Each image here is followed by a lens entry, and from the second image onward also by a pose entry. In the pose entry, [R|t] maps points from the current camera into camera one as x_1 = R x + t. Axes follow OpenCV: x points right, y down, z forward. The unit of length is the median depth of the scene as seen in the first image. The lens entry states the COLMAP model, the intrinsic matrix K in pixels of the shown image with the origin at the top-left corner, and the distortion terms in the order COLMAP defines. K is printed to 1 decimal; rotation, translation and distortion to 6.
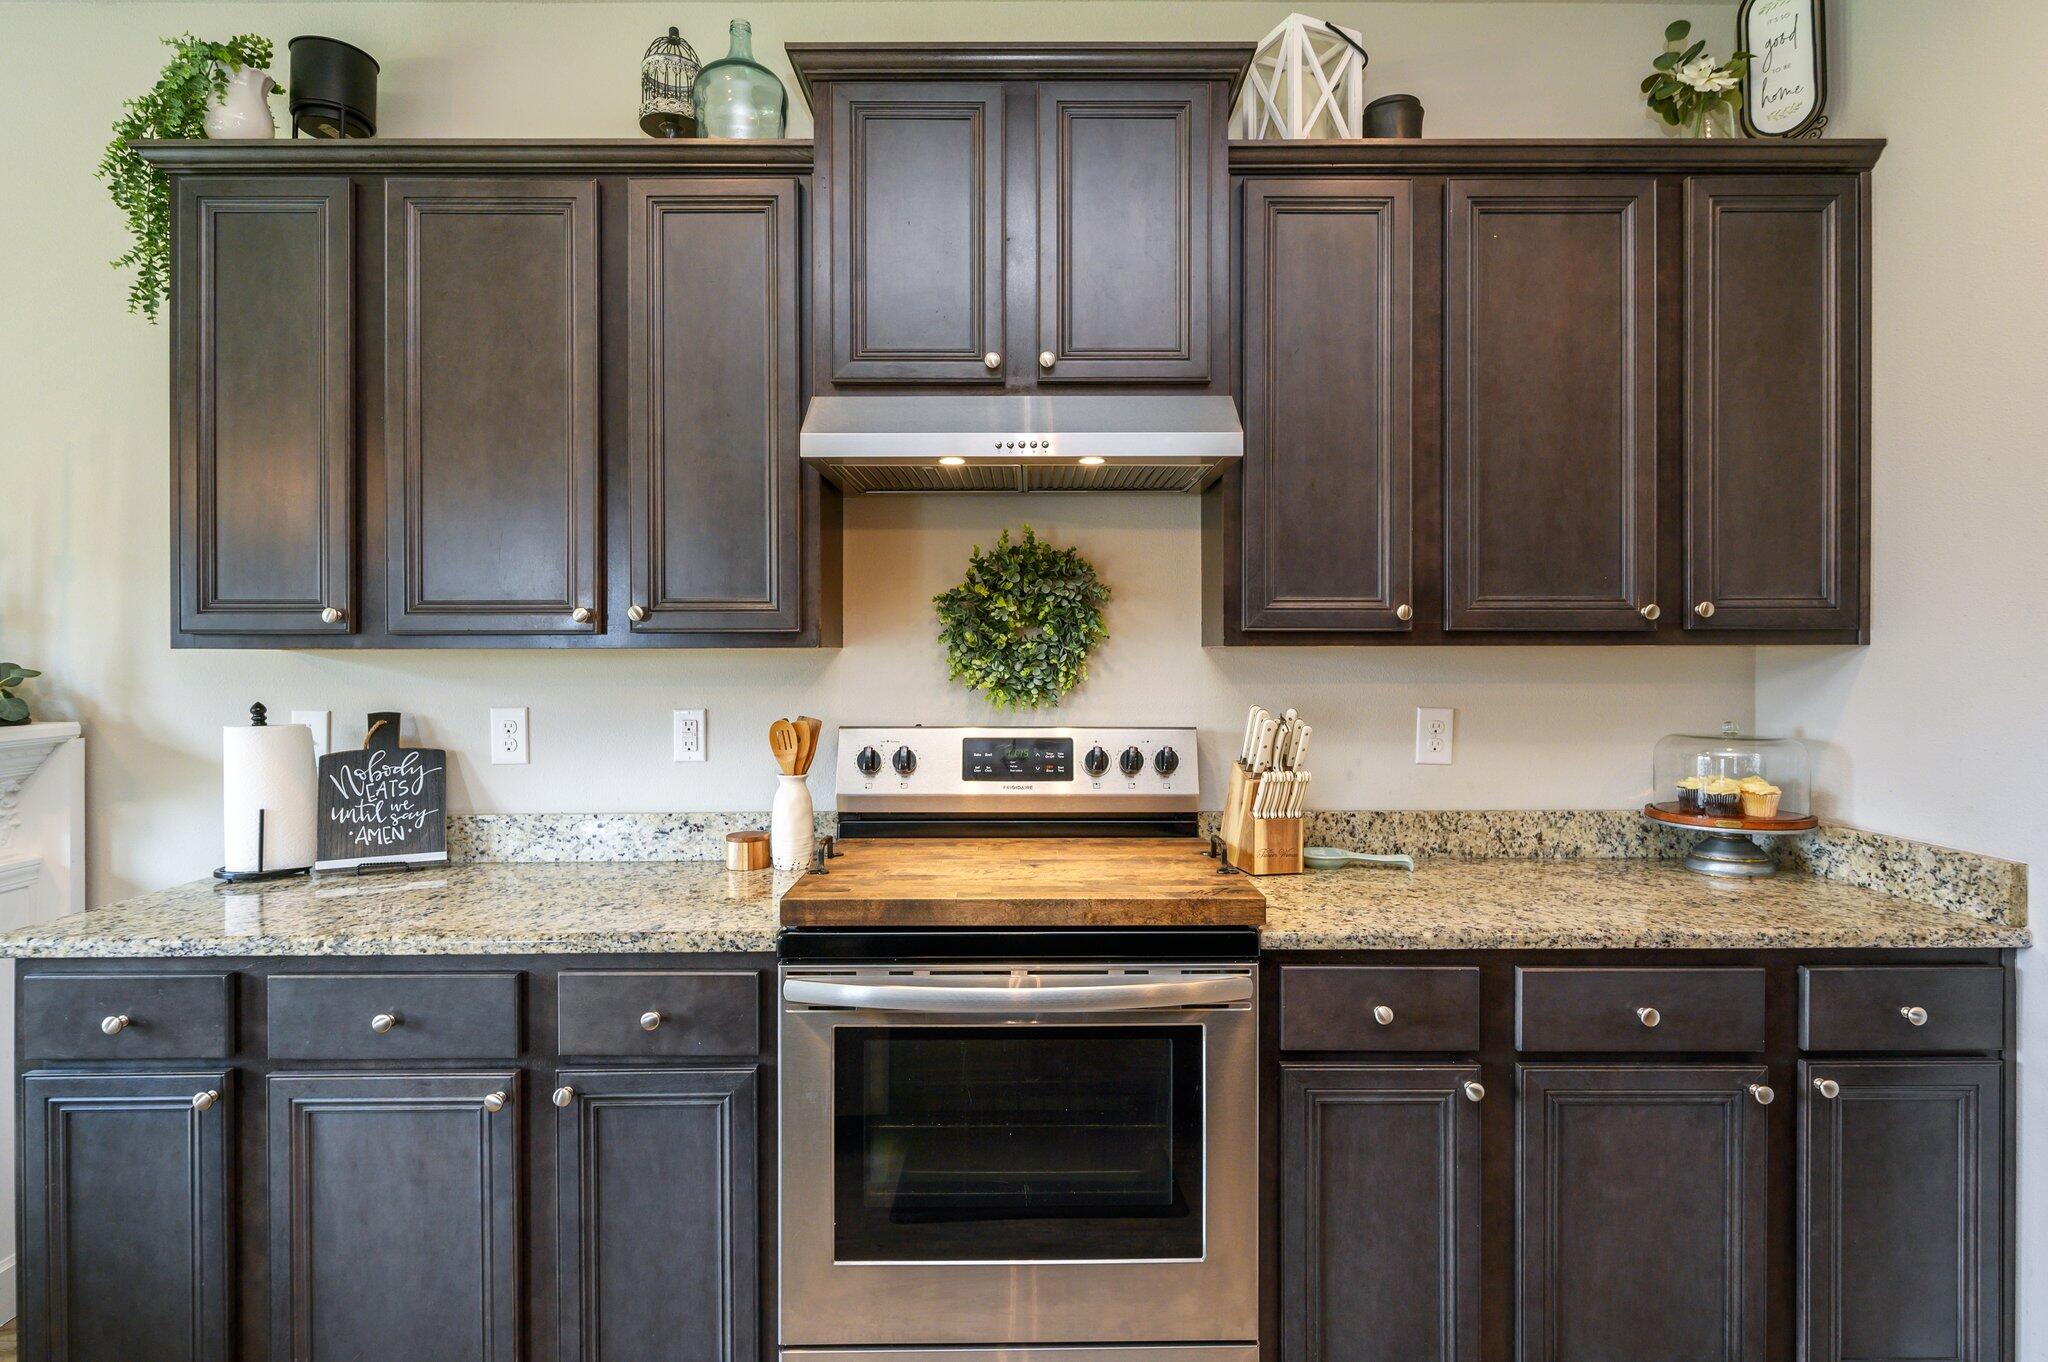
lens RADIAL K [[1081.0, 0, 1020.7], [0, 1081.0, 663.8], [0, 0, 1]] dist [-0.004354, -0.002164]
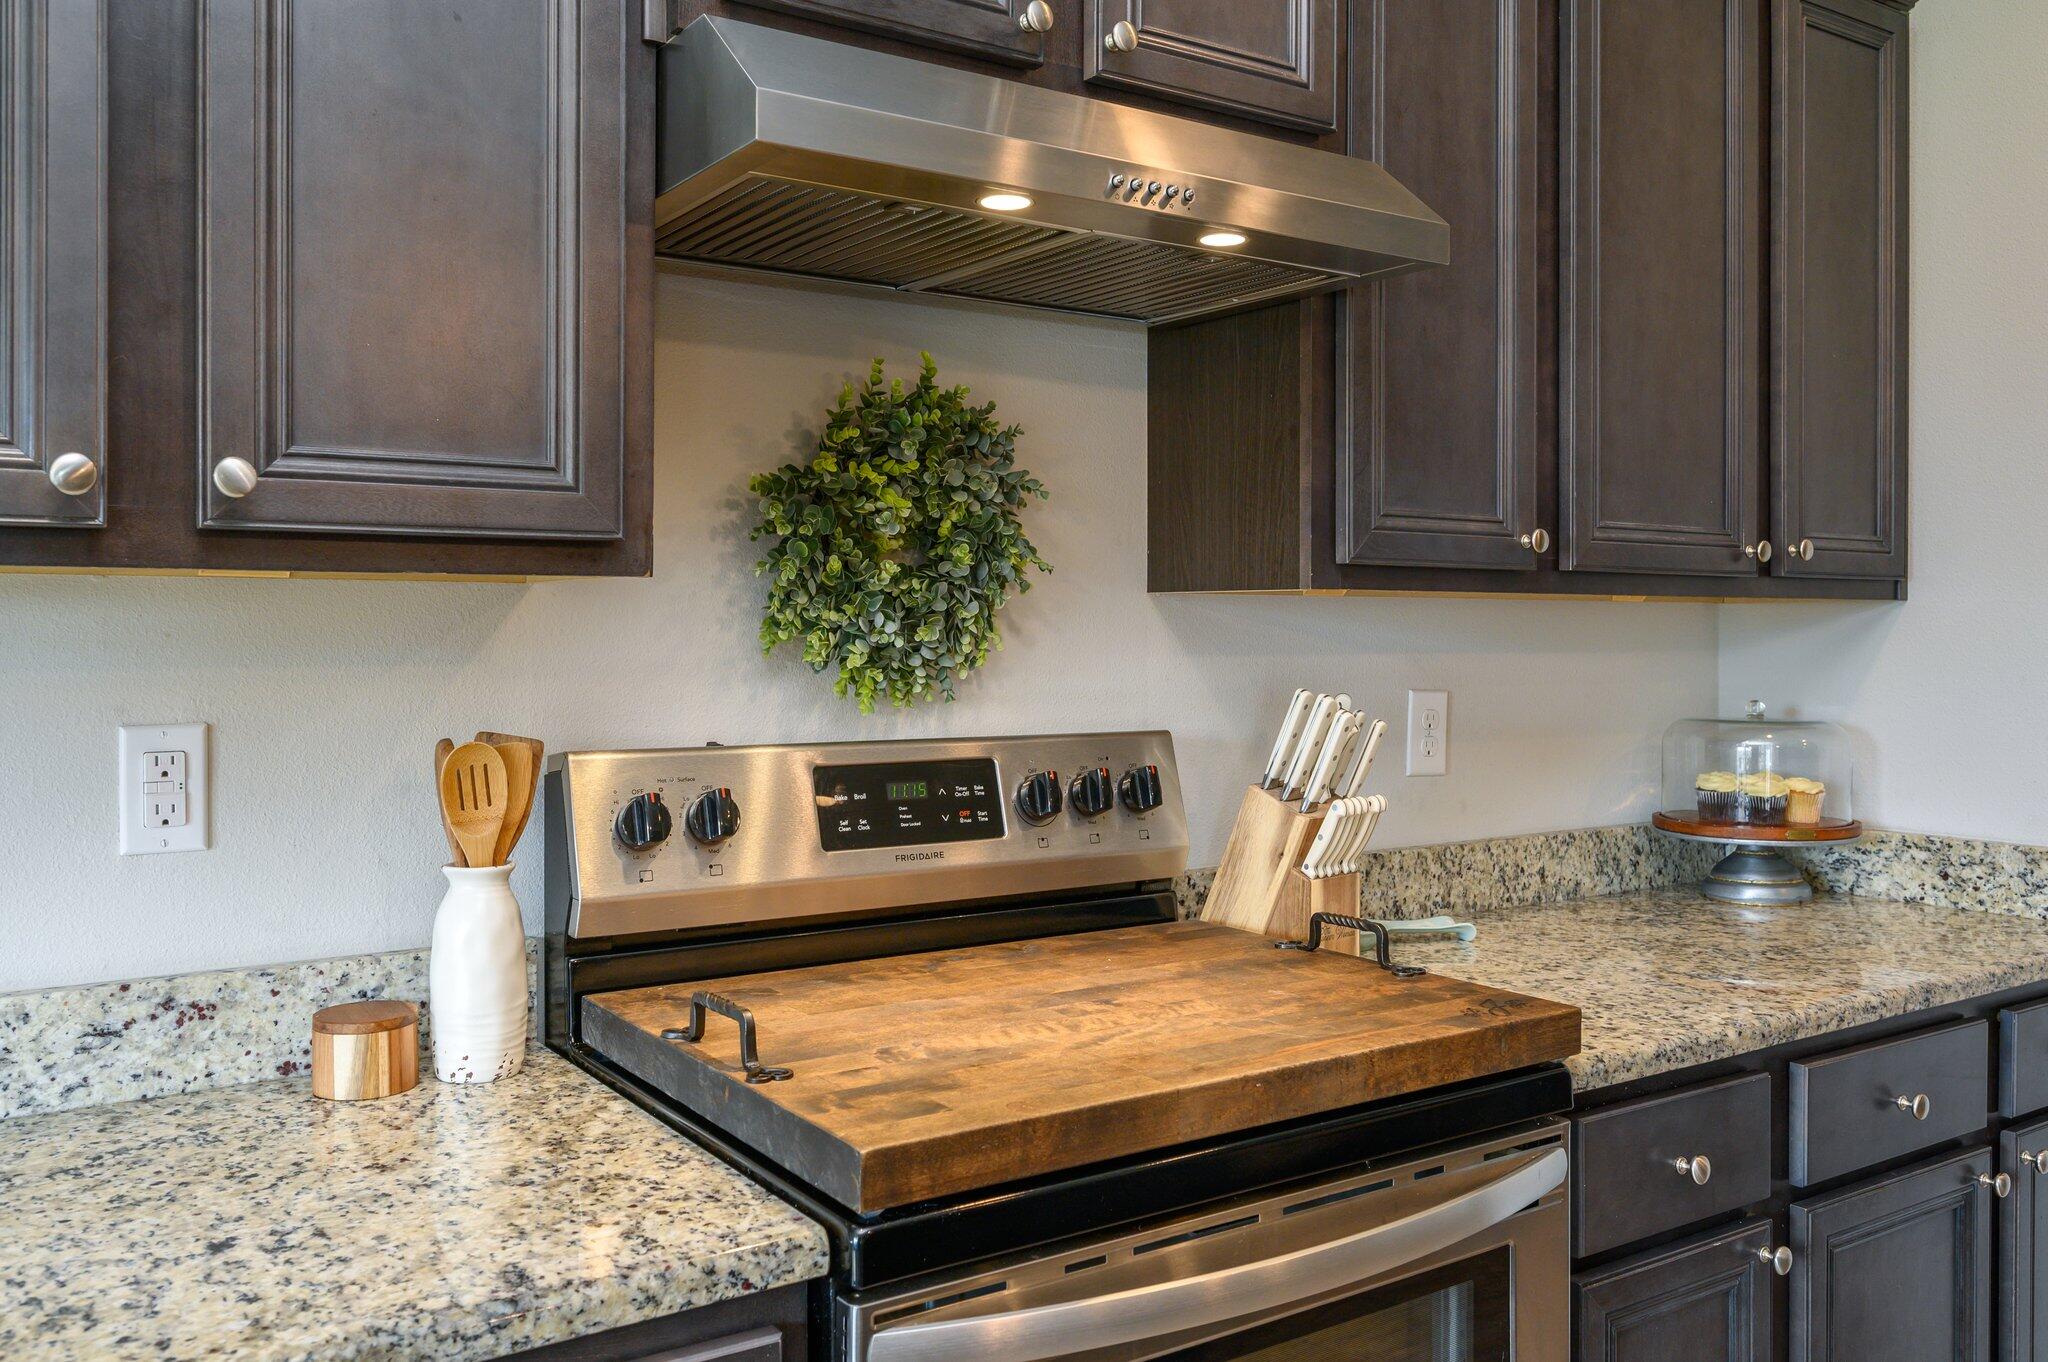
lens RADIAL K [[1648.6, 0, 1031.5], [0, 1648.6, 641.8], [0, 0, 1]] dist [-0.010052, -0.001667]
pose [[0.833411, -0.001769, 0.552651, -0.409227], [0.001291, 0.999998, 0.001254, 0.010563], [-0.552652, -0.000331, 0.833412, 0.321499]]
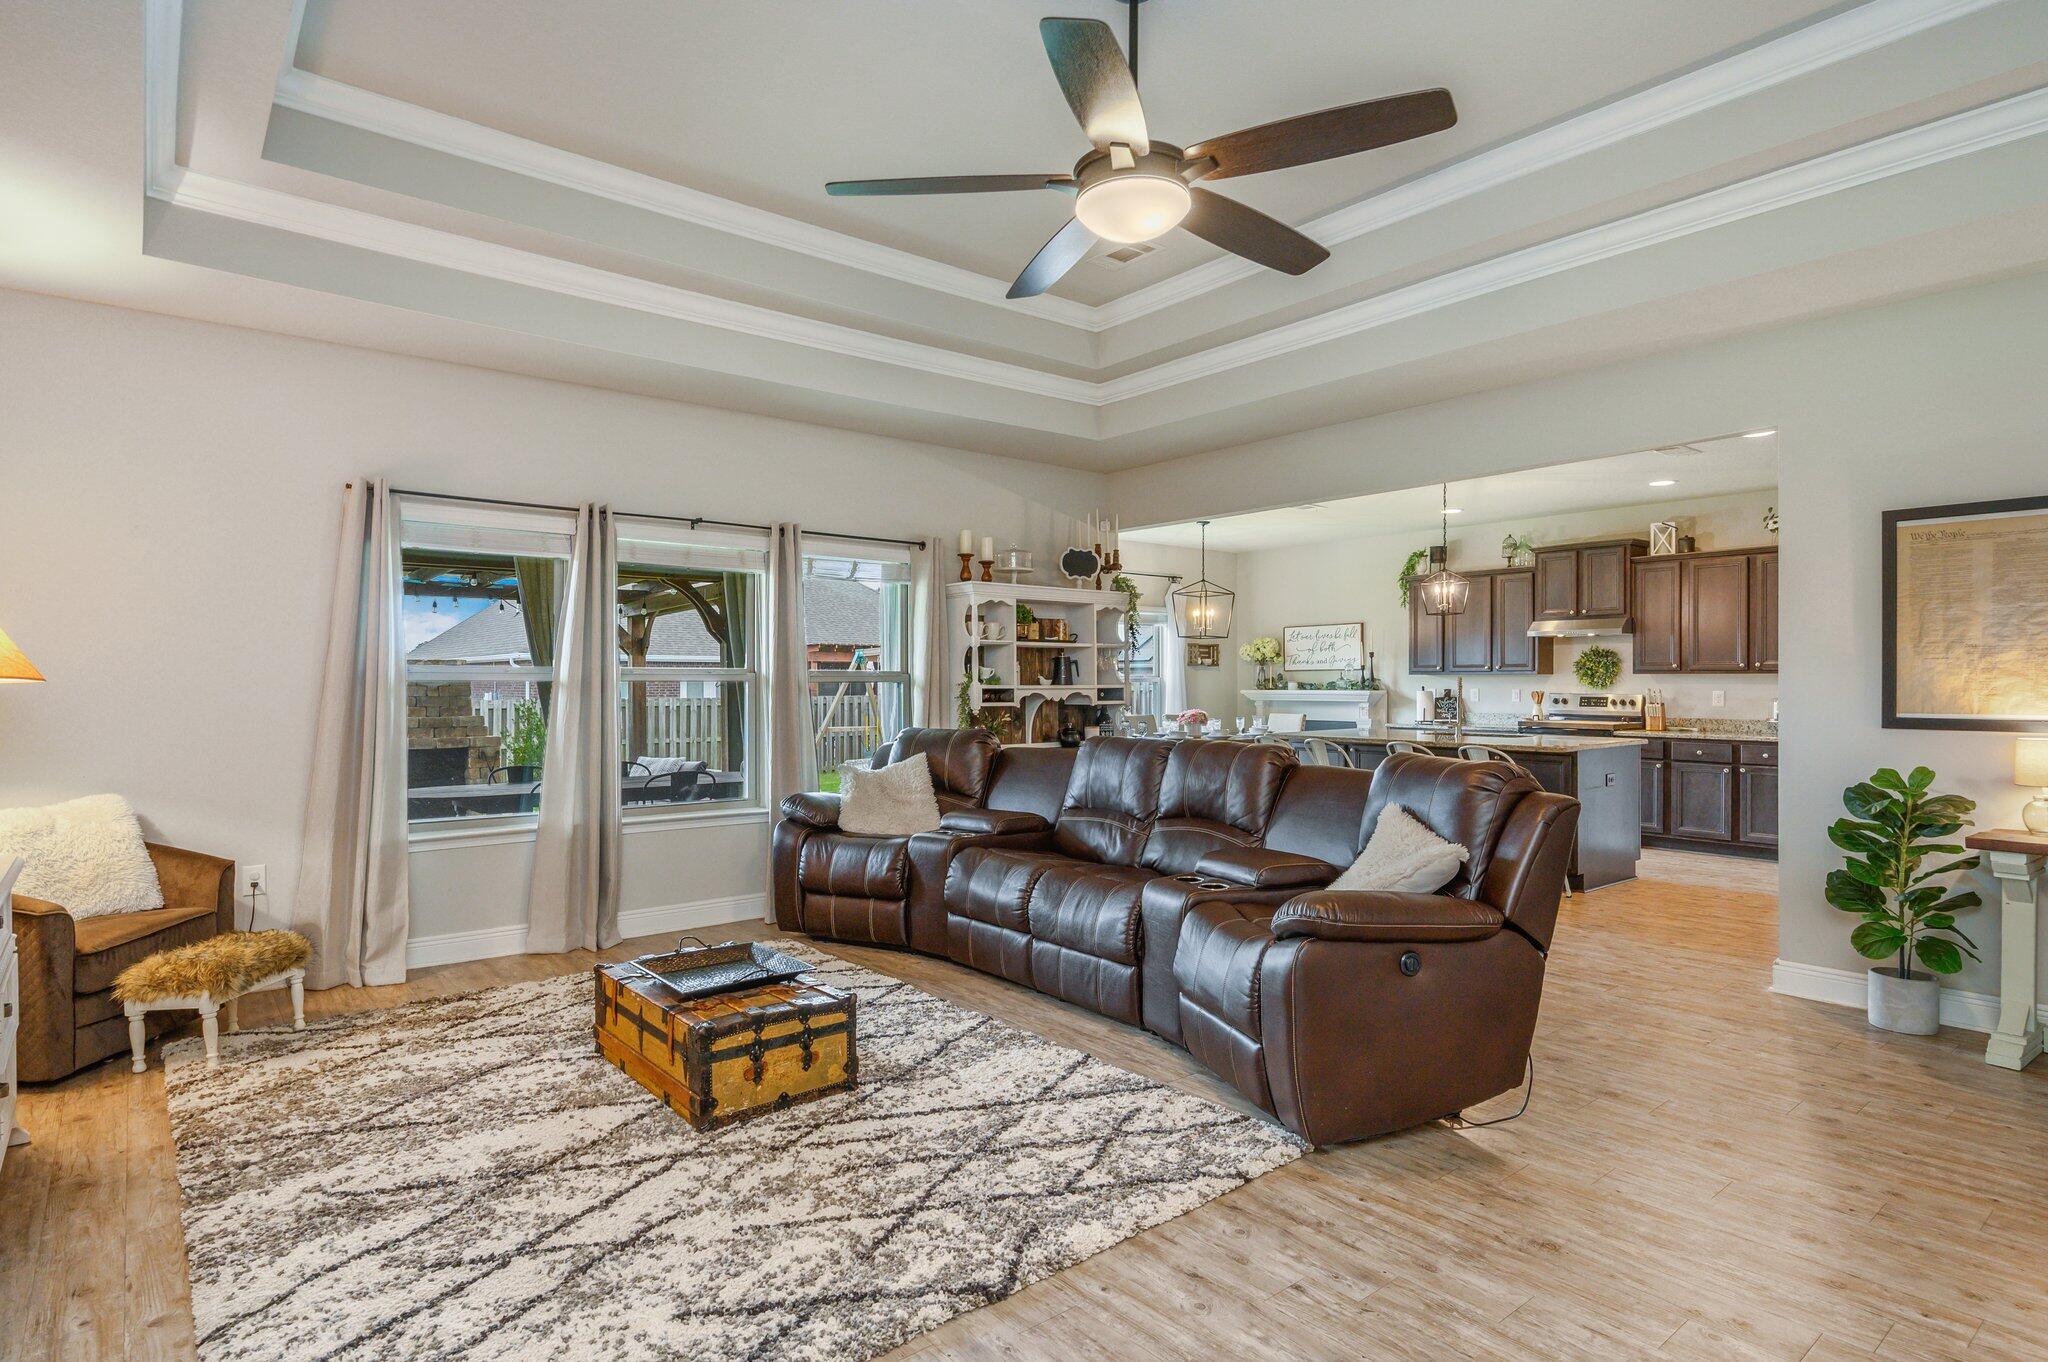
lens RADIAL K [[1081.0, 0, 1016.3], [0, 1081.0, 676.4], [0, 0, 1]] dist [-0.004354, -0.002164]
pose [[0.625987, 0.000567, -0.779833, 1.889390], [-0.008120, 0.999950, -0.005791, 0.035501], [0.779791, 0.009957, 0.625961, -3.389854]]
